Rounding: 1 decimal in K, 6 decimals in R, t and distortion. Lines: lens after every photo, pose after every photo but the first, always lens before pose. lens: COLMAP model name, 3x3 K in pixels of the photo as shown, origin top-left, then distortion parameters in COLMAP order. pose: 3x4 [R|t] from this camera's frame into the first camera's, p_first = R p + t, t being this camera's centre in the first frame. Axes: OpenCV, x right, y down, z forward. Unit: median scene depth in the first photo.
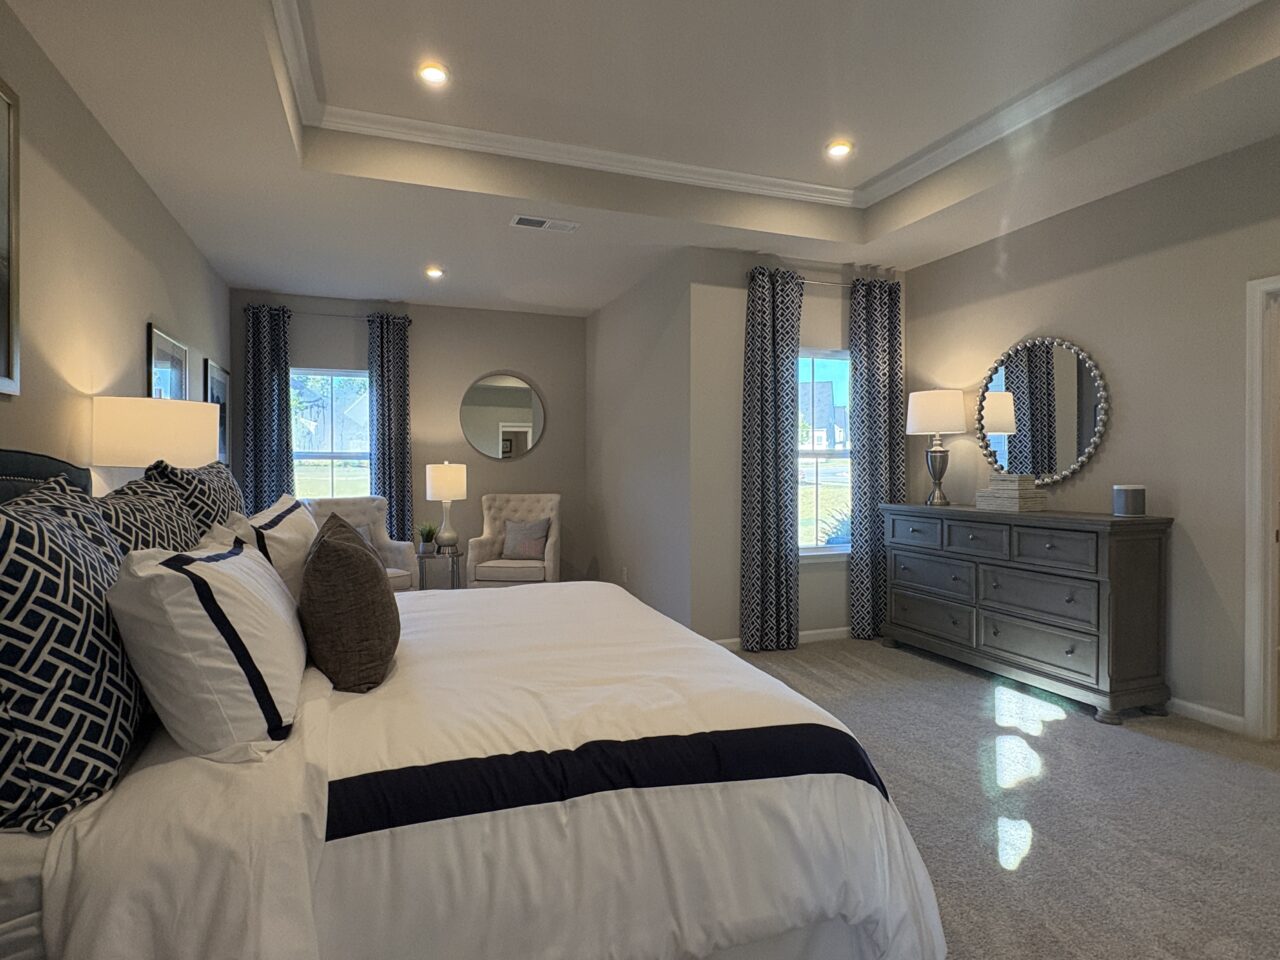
lens RADIAL K [[702.1, 0, 640.0], [0, 702.1, 480.0], [0, 0, 1]] dist [-0.002828, -0.000861]
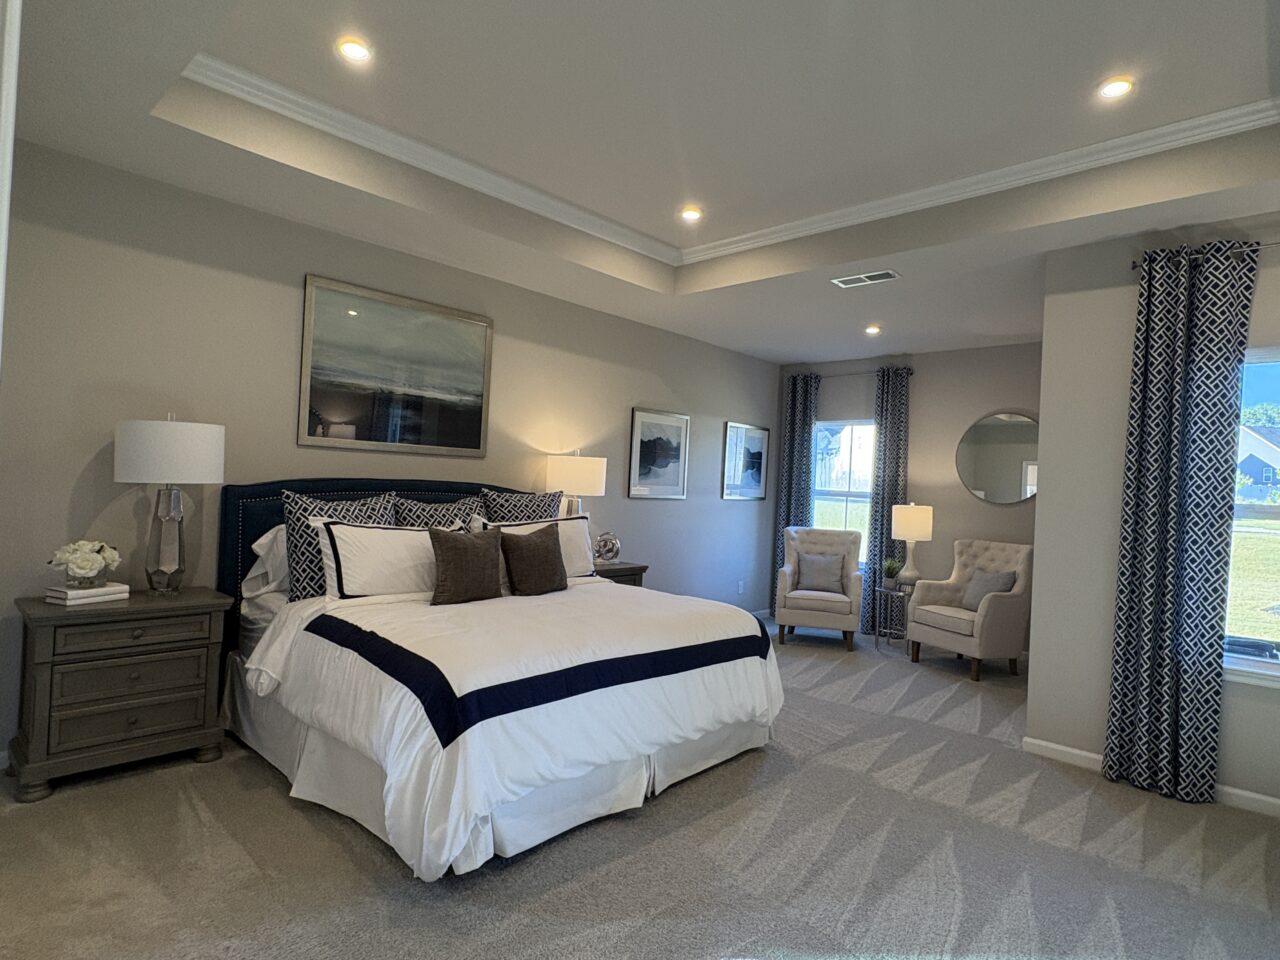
lens RADIAL K [[702.1, 0, 640.0], [0, 702.1, 480.0], [0, 0, 1]] dist [-0.002828, -0.000861]
pose [[0.448143, 0.014456, -0.893845, 0.560035], [-0.066893, 0.997608, -0.017403, -0.018125], [0.891455, 0.067591, 0.448039, 0.209614]]
